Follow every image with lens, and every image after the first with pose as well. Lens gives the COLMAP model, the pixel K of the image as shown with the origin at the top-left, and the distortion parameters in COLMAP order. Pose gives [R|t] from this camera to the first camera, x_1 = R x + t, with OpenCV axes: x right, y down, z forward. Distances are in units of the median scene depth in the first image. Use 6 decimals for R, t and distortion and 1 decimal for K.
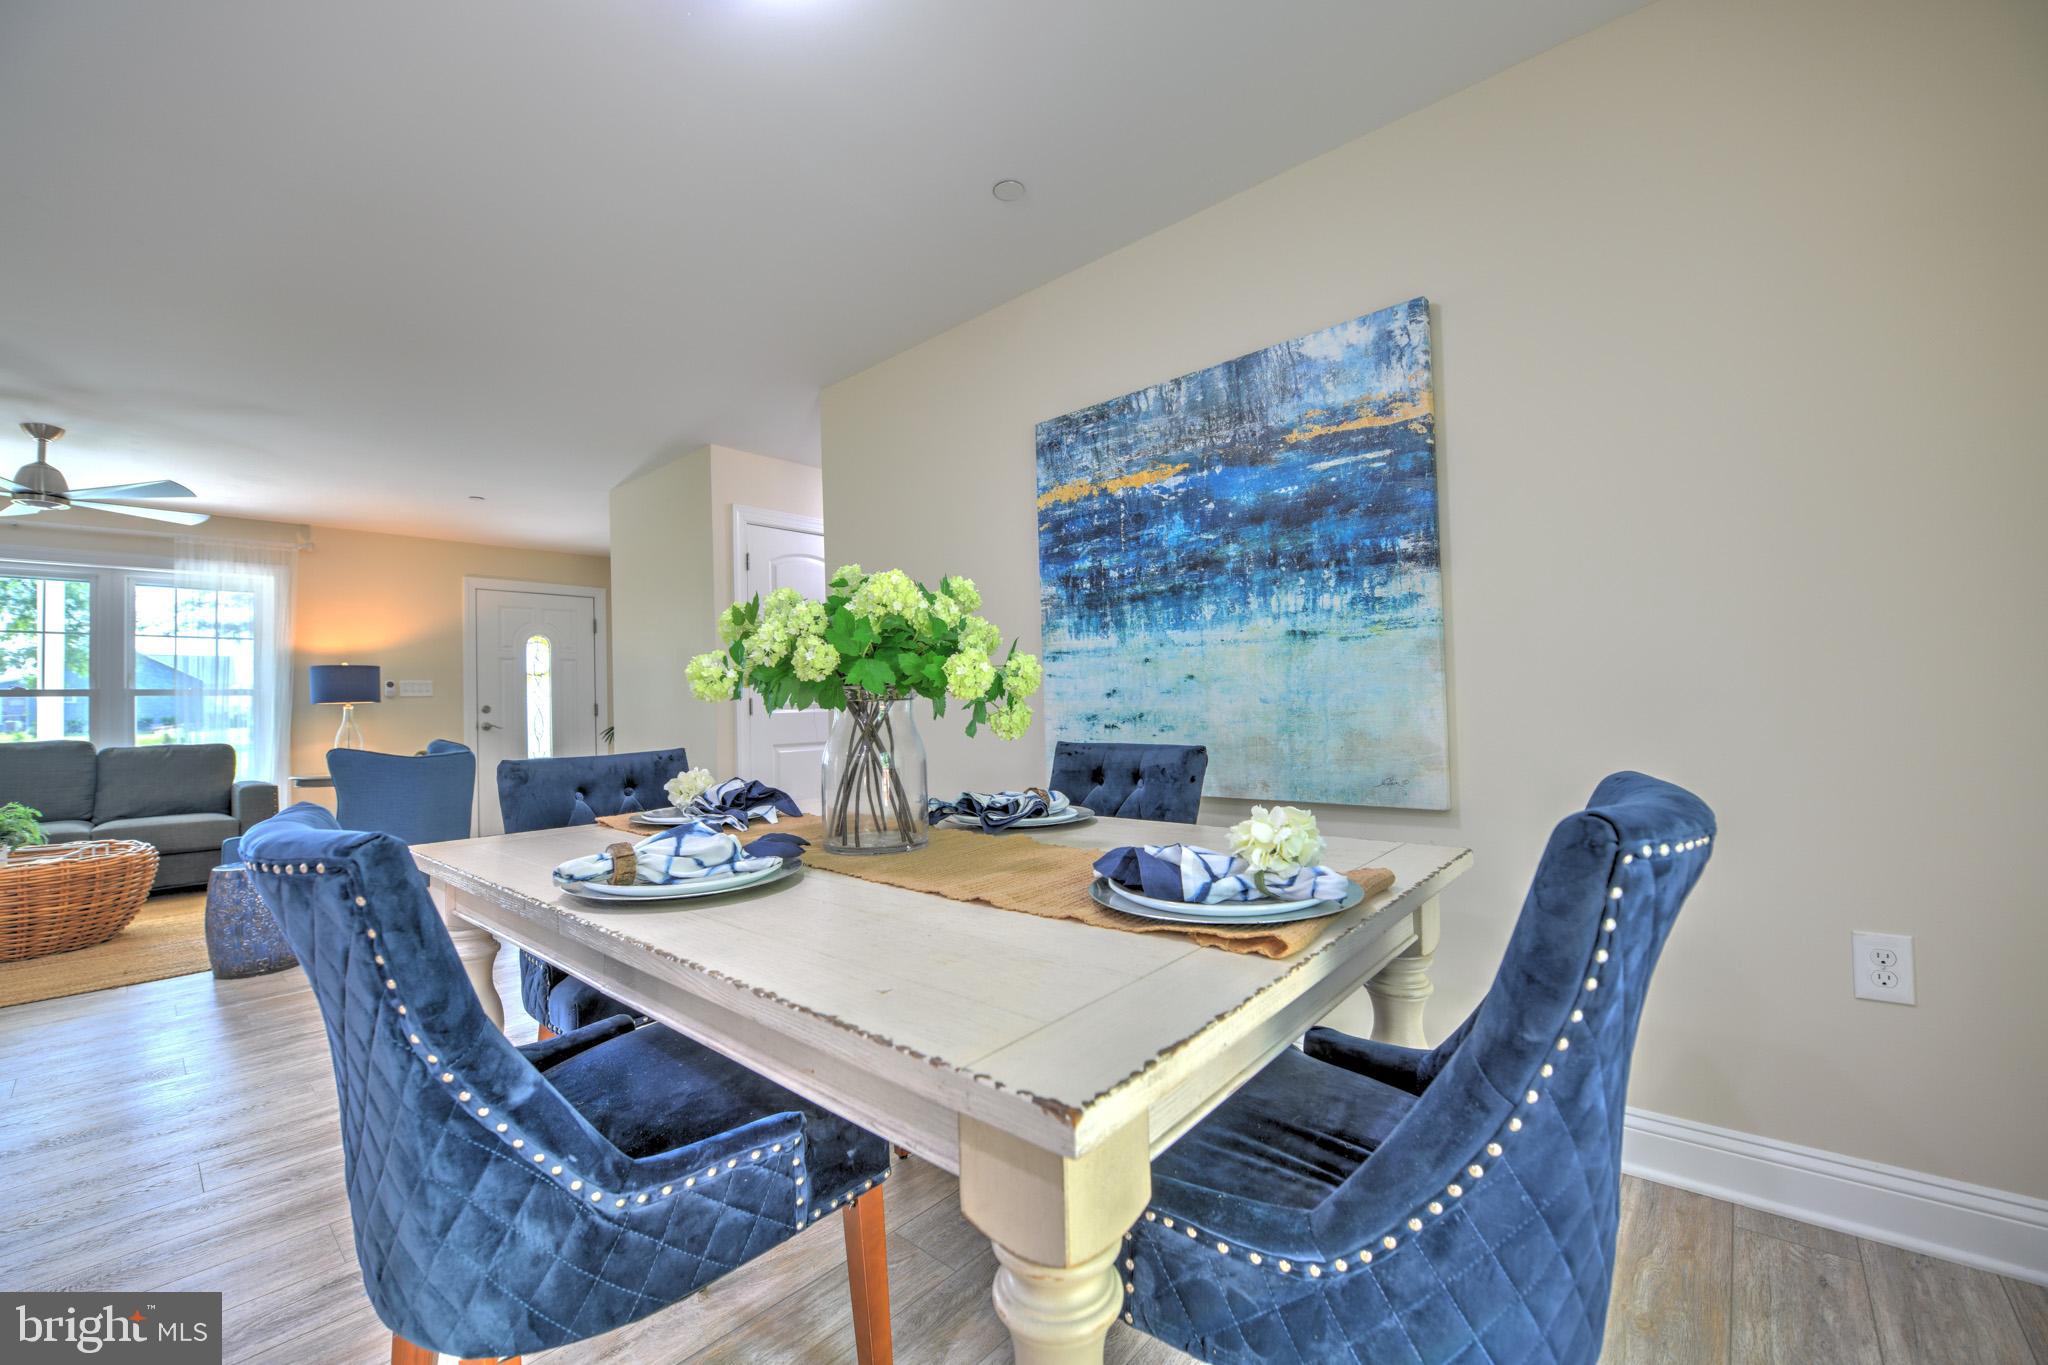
lens RADIAL K [[813.7, 0, 1022.6], [0, 813.7, 684.7], [0, 0, 1]] dist [-0.016843, -0.001869]
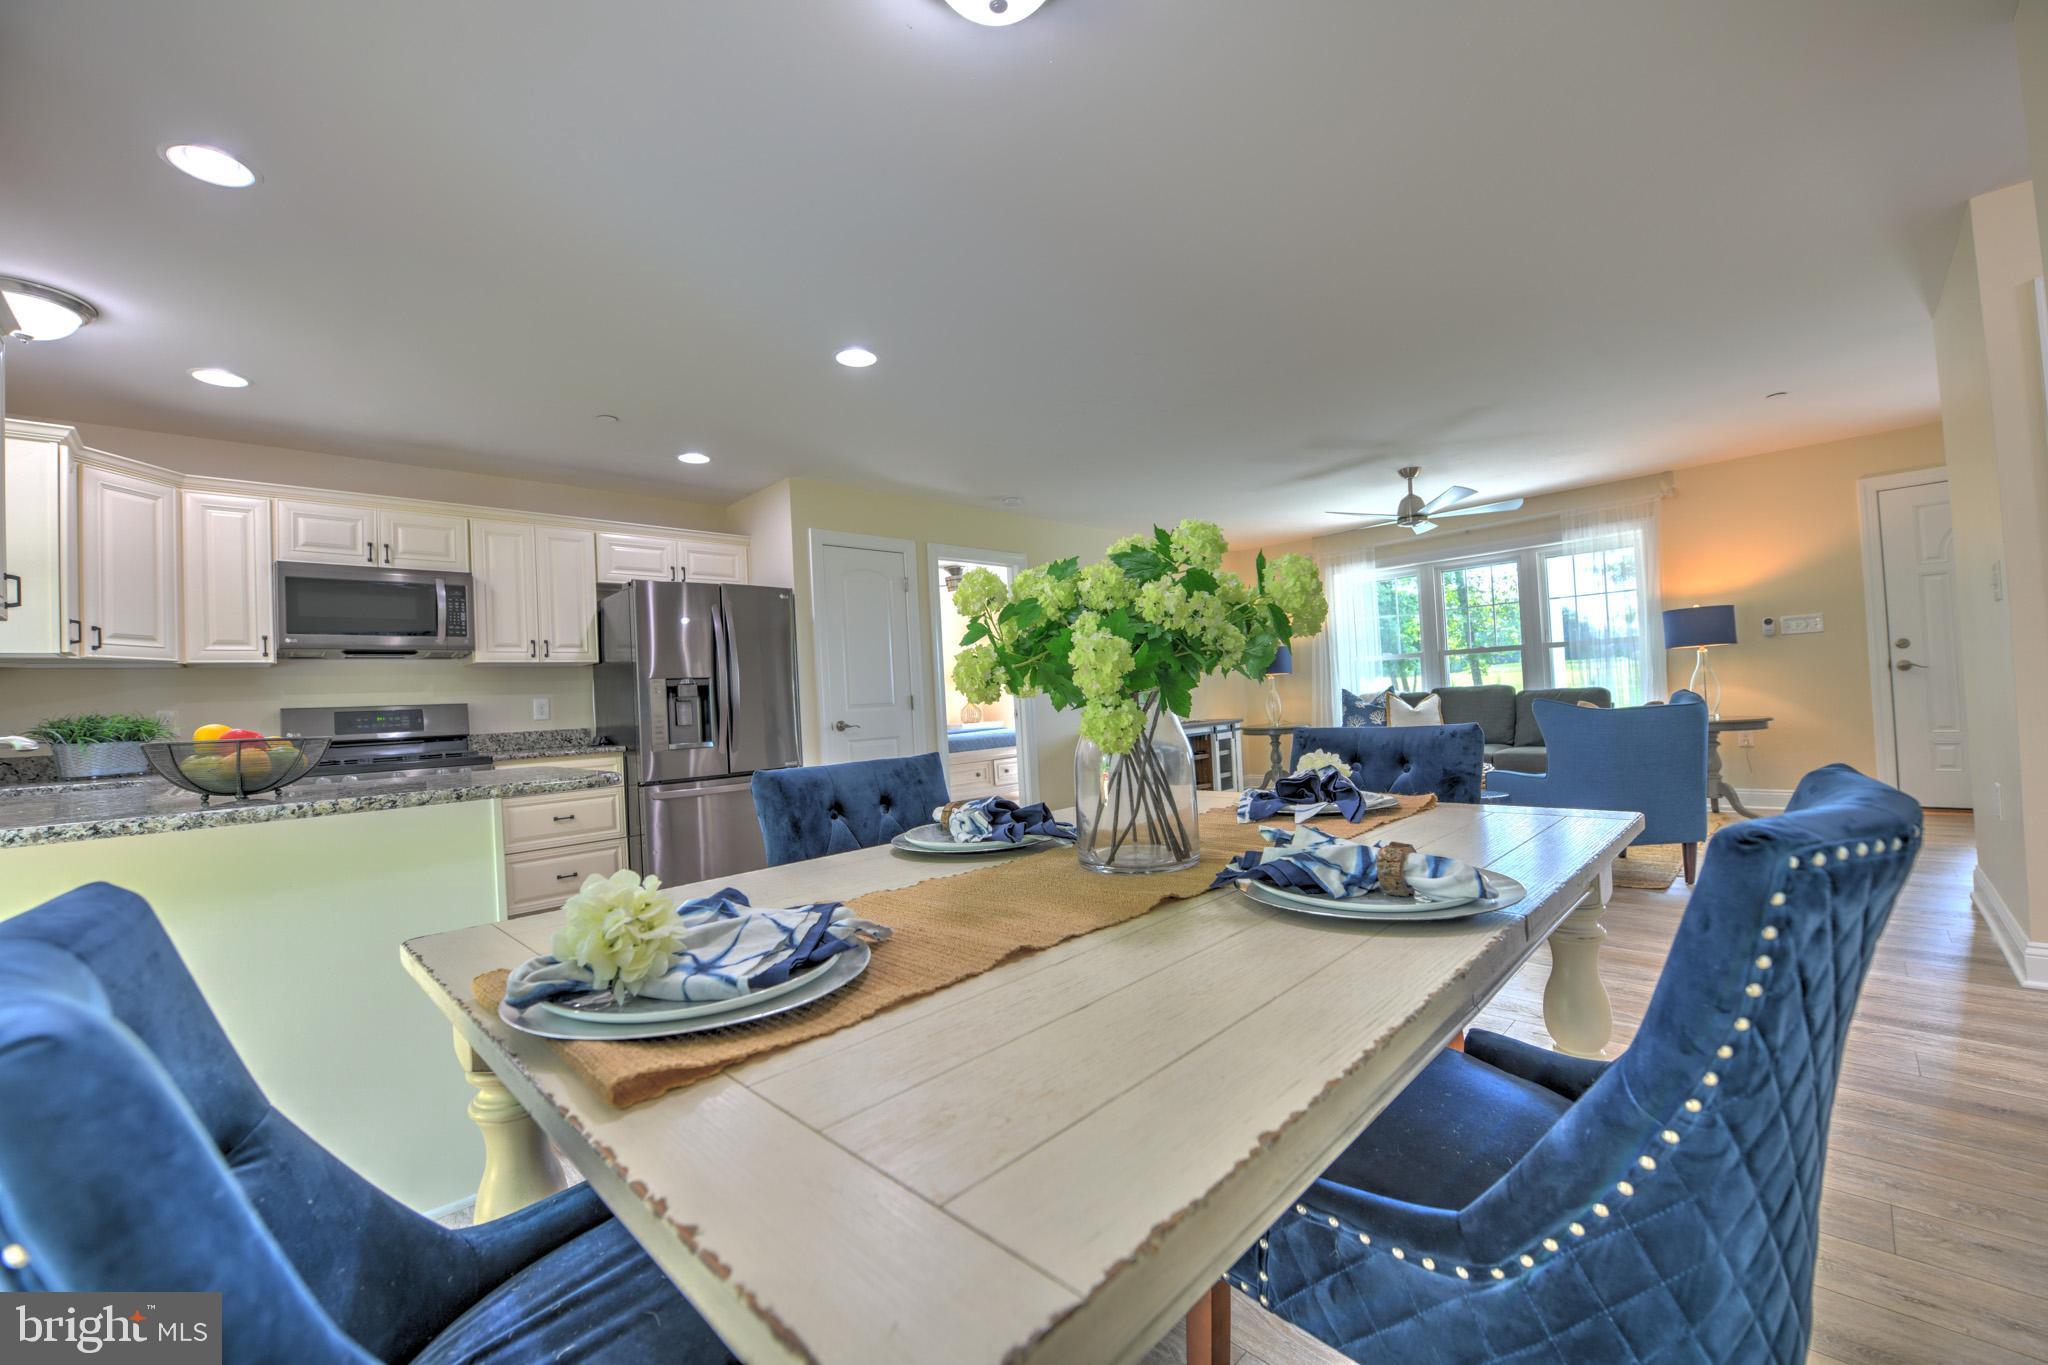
lens RADIAL K [[813.7, 0, 1025.0], [0, 813.7, 687.1], [0, 0, 1]] dist [-0.016843, -0.001869]
pose [[-0.067733, 0.014537, -0.997598, 0.406740], [0.078634, 0.996861, 0.009188, -0.002004], [0.994600, -0.077823, -0.068664, 0.557292]]
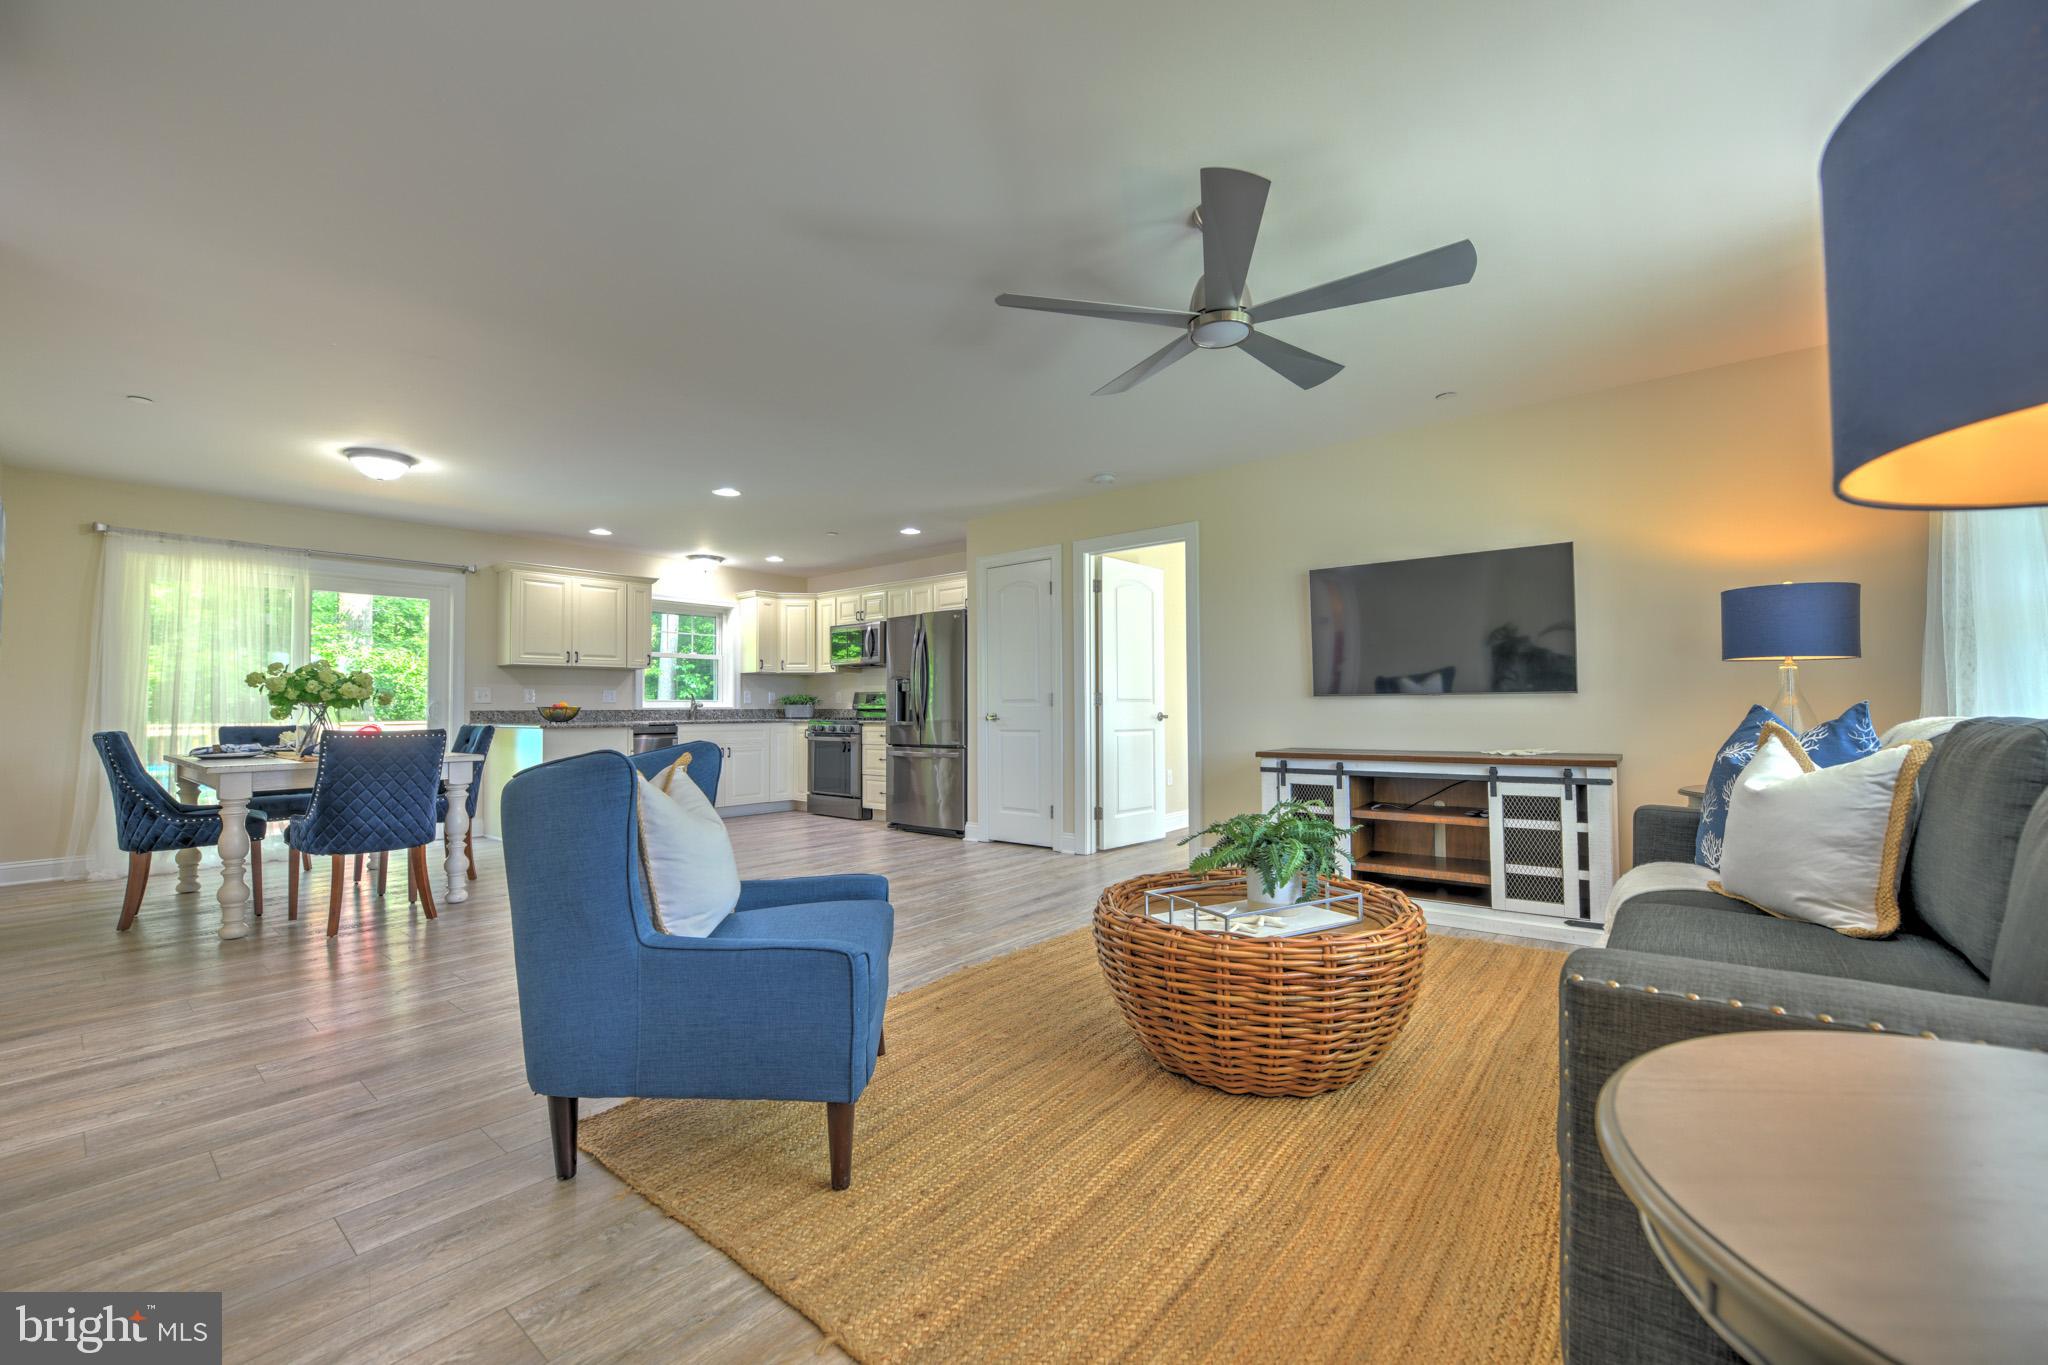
lens RADIAL K [[813.7, 0, 1025.4], [0, 813.7, 691.6], [0, 0, 1]] dist [-0.016843, -0.001869]
pose [[-0.998557, 0.032758, -0.042550, -1.560526], [0.034697, 0.998355, -0.045648, 0.114025], [0.040984, -0.047058, -0.998051, 2.389586]]
